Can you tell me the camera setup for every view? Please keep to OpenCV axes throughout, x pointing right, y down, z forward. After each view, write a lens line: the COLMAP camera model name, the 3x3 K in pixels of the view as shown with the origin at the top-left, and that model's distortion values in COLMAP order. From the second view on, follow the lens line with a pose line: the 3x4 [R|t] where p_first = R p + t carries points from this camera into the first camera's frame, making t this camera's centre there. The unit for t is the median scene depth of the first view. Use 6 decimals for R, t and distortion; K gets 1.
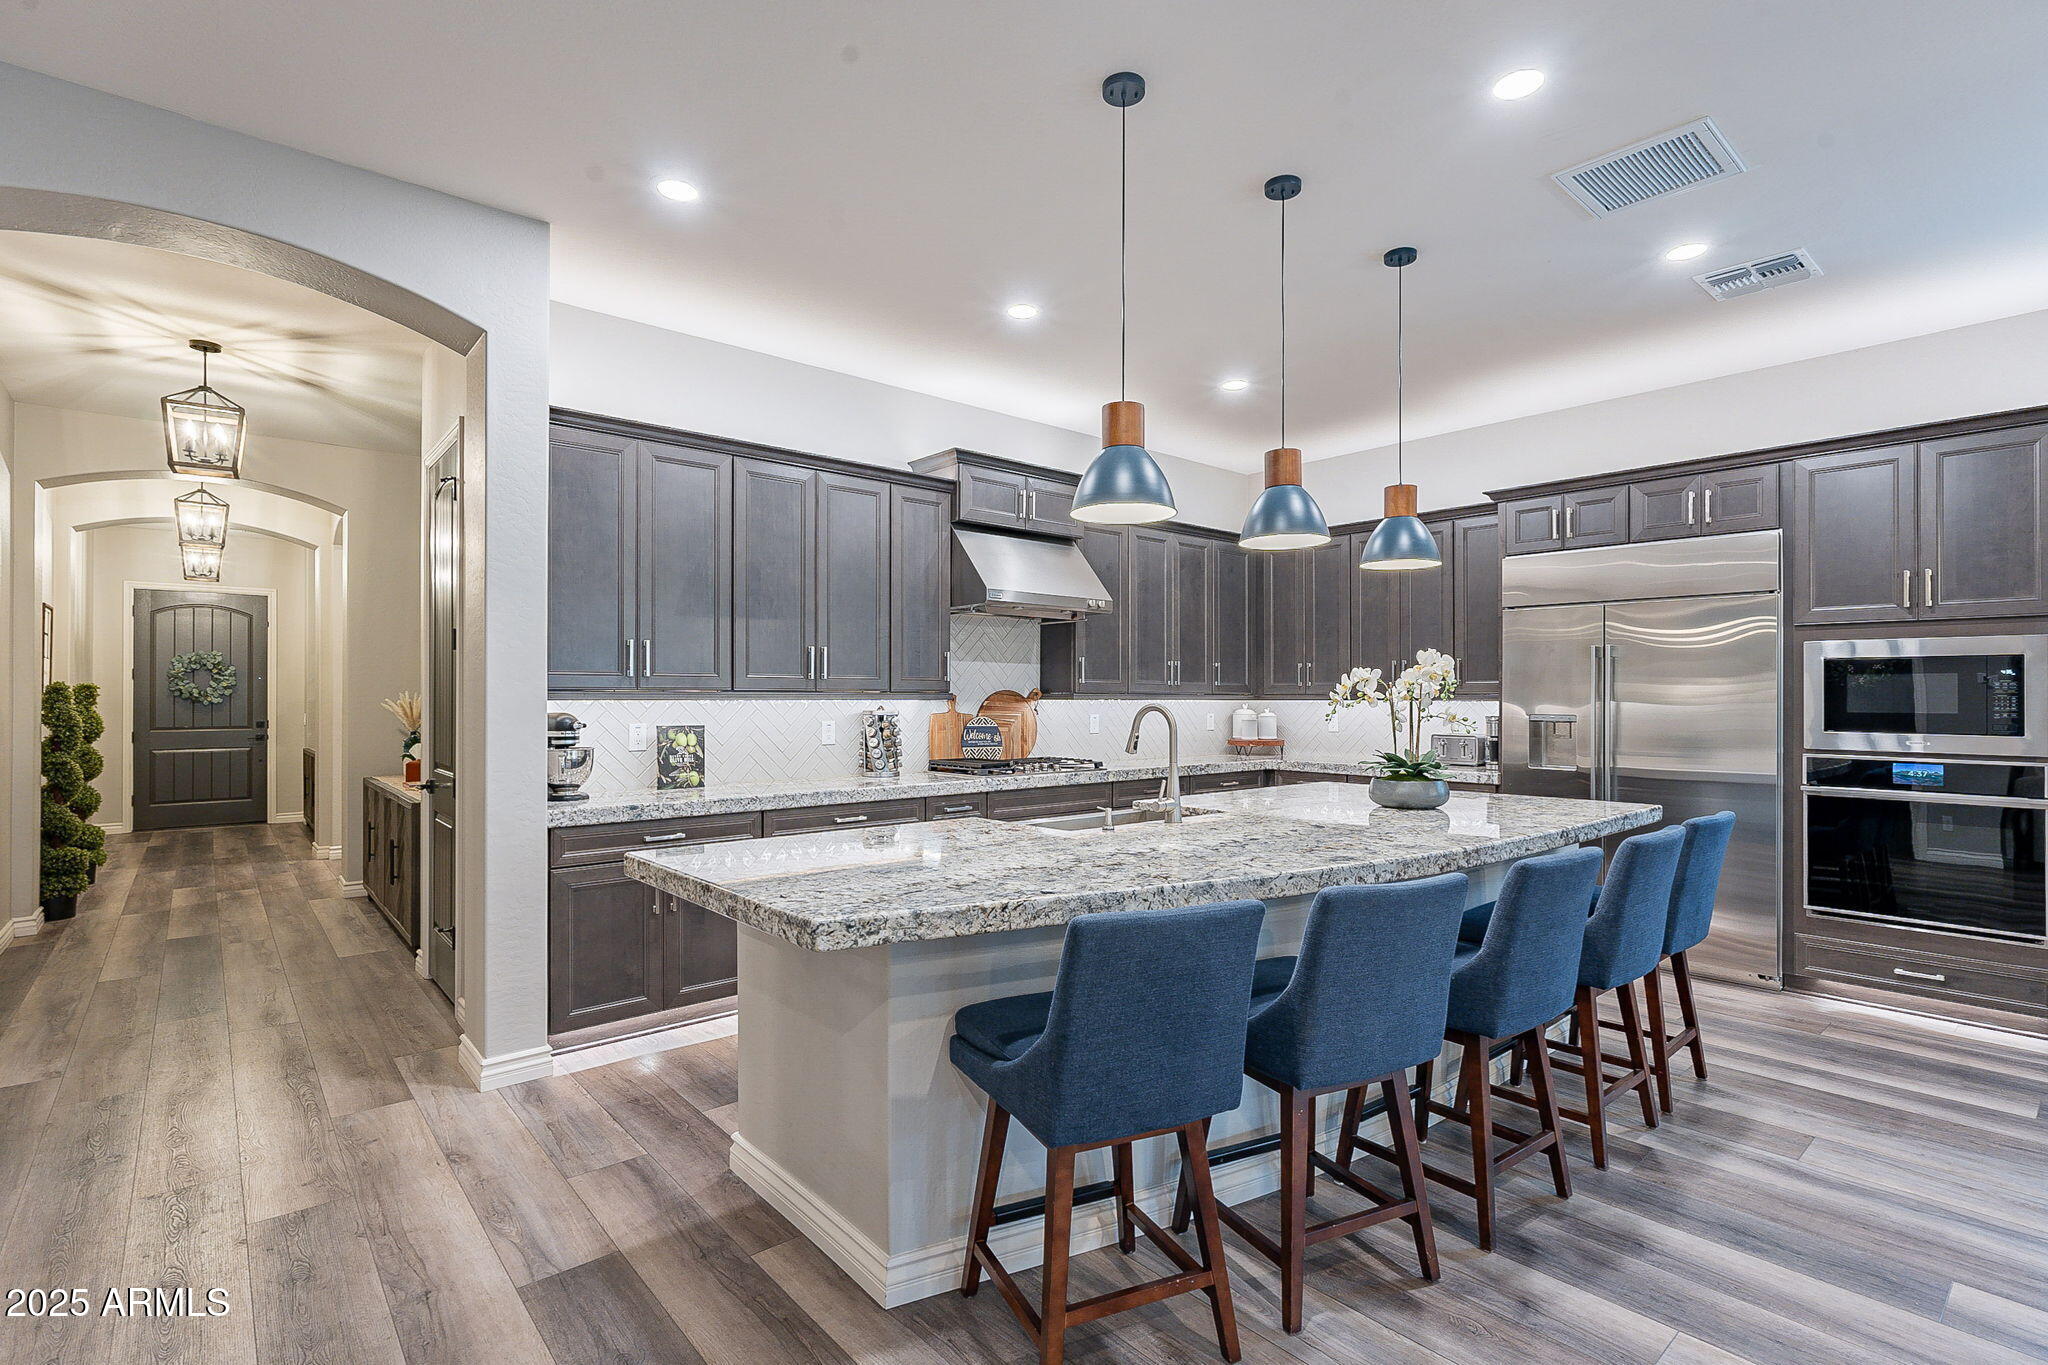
lens RADIAL K [[931.3, 0, 1029.4], [0, 931.3, 689.0], [0, 0, 1]] dist [-0.006532, 0.000823]
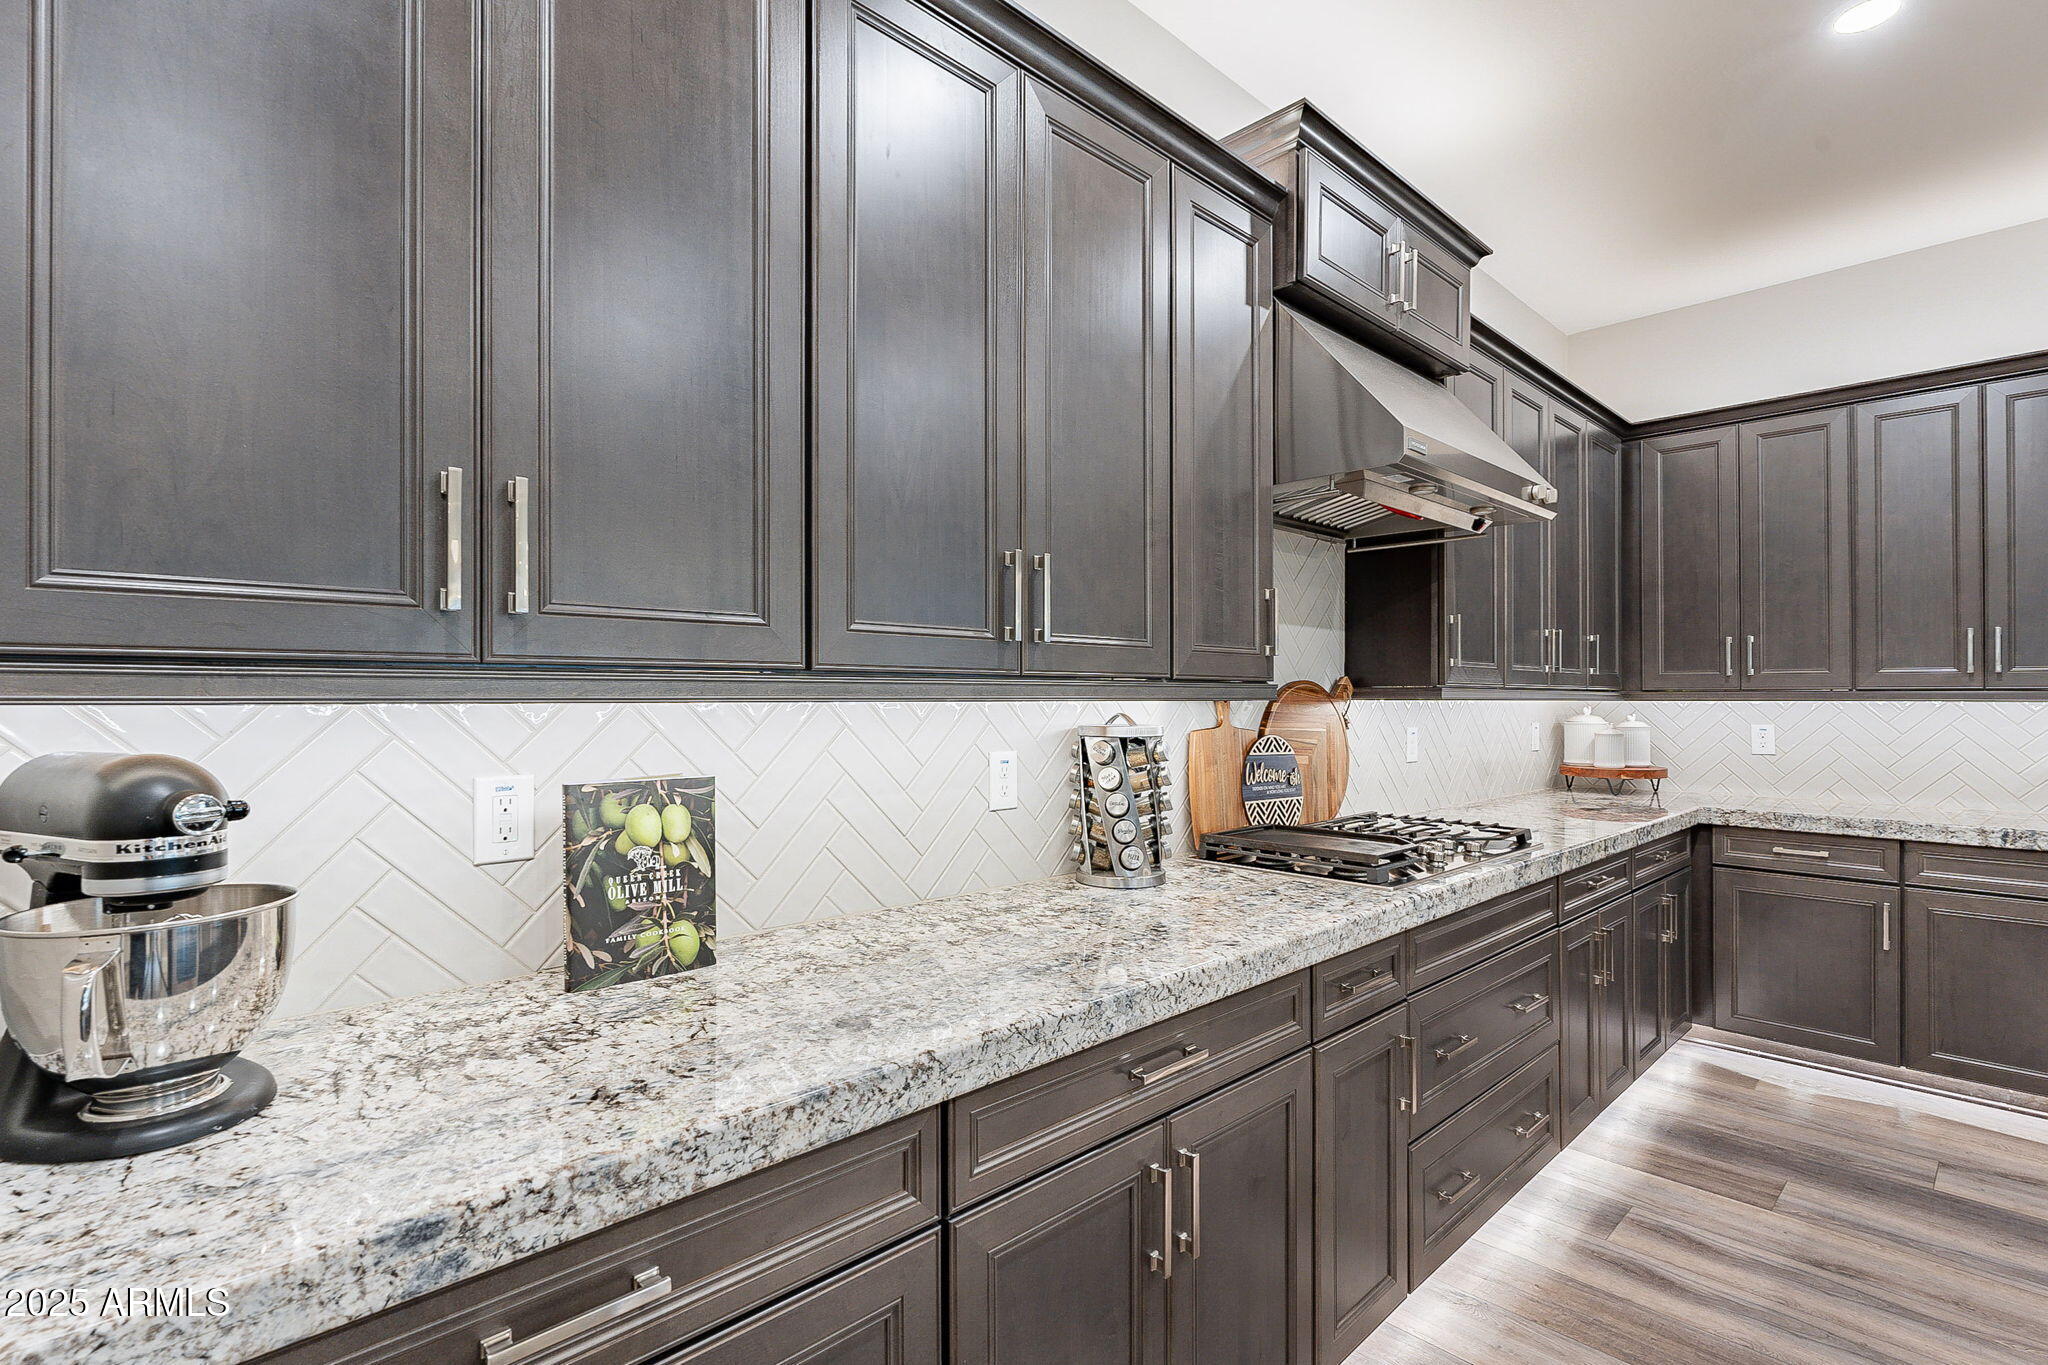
lens RADIAL K [[931.3, 0, 1006.5], [0, 931.3, 686.2], [0, 0, 1]] dist [-0.006532, 0.000823]
pose [[0.999576, -0.004018, 0.028823, -0.257212], [0.004224, 0.999966, -0.007082, 0.009358], [-0.028793, 0.007200, 0.999559, 0.672922]]
